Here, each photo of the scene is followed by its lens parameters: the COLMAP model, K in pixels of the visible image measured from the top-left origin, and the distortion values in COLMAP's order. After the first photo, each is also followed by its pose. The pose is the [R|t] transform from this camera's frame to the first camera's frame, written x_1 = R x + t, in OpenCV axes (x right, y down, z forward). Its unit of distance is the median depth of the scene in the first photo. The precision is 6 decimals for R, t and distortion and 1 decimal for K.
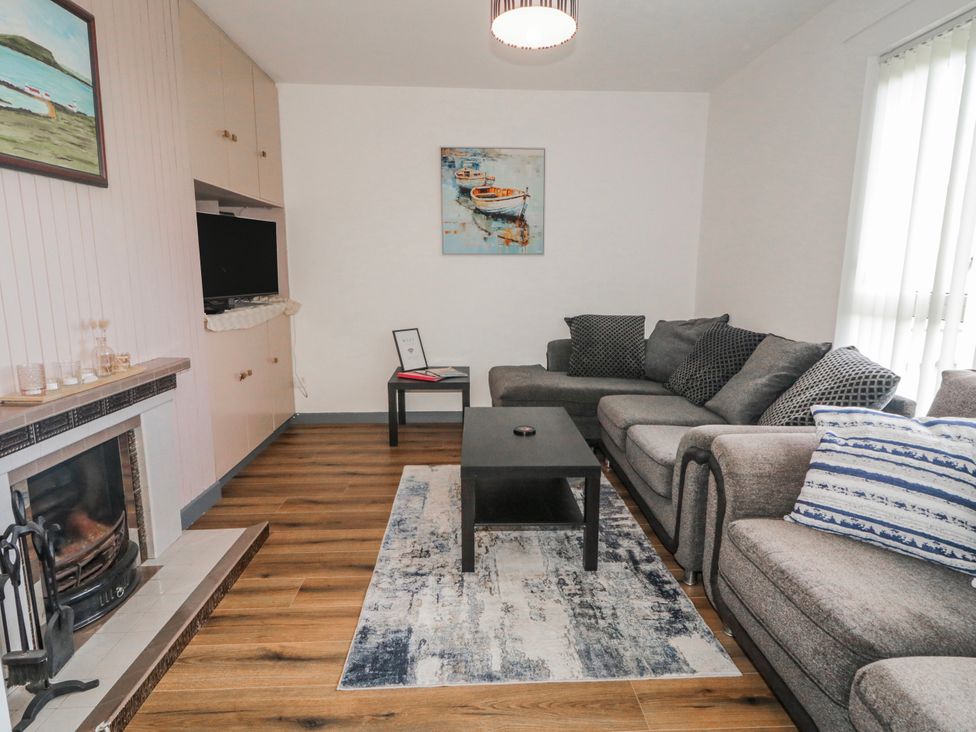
lens RADIAL K [[534.2, 0, 492.7], [0, 534.2, 362.9], [0, 0, 1]] dist [0.002524, 0.000850]
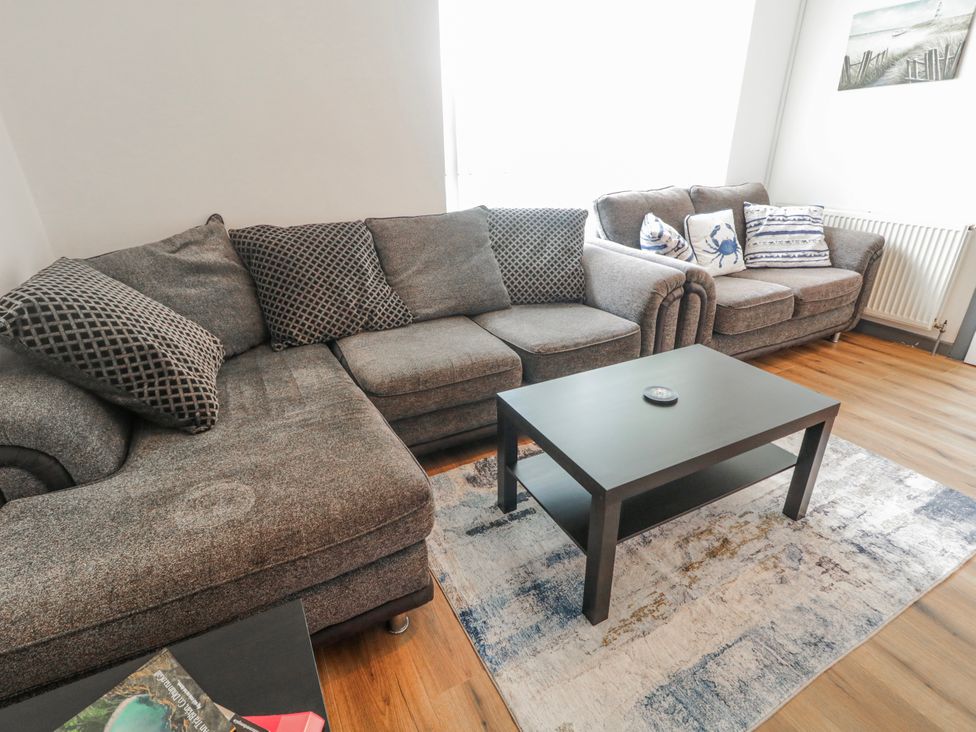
lens RADIAL K [[496.5, 0, 498.9], [0, 496.5, 363.5], [0, 0, 1]] dist [0.002637, 0.001017]
pose [[-0.428725, -0.370304, 0.824057, -0.434771], [0.156890, 0.867762, 0.471567, -0.291086], [-0.889708, 0.331459, -0.313934, 1.688397]]
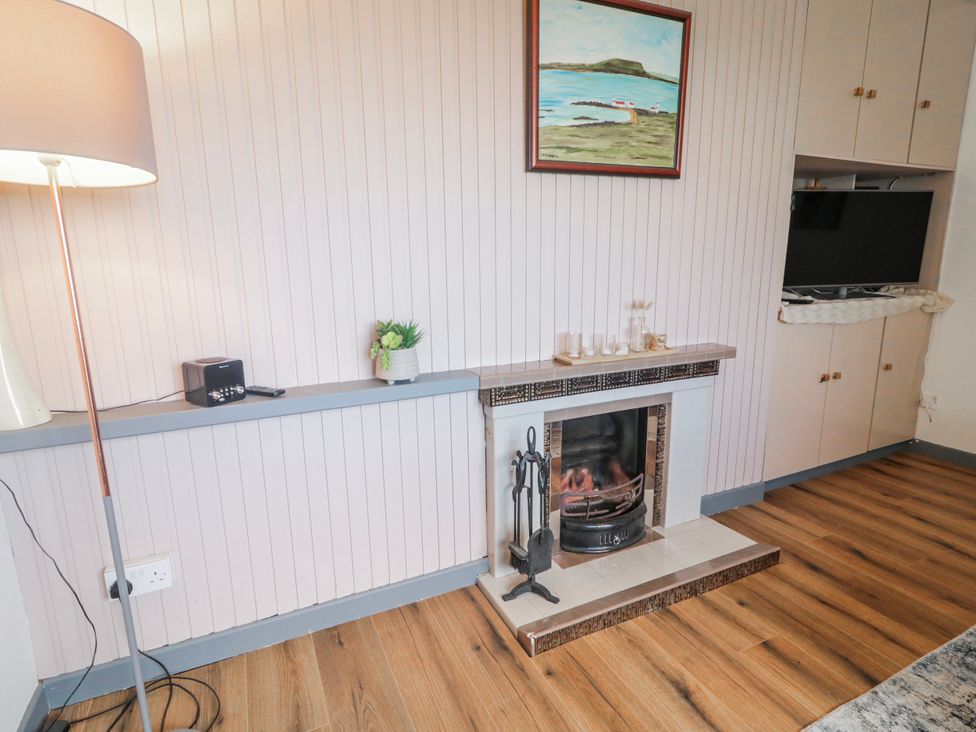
lens RADIAL K [[523.2, 0, 498.1], [0, 523.2, 362.4], [0, 0, 1]] dist [-0.000752, -0.000172]
pose [[0.394061, 0.170988, -0.903039, 0.132928], [-0.146855, 0.981632, 0.121786, -0.039000], [0.907276, 0.084625, 0.411934, 0.258179]]
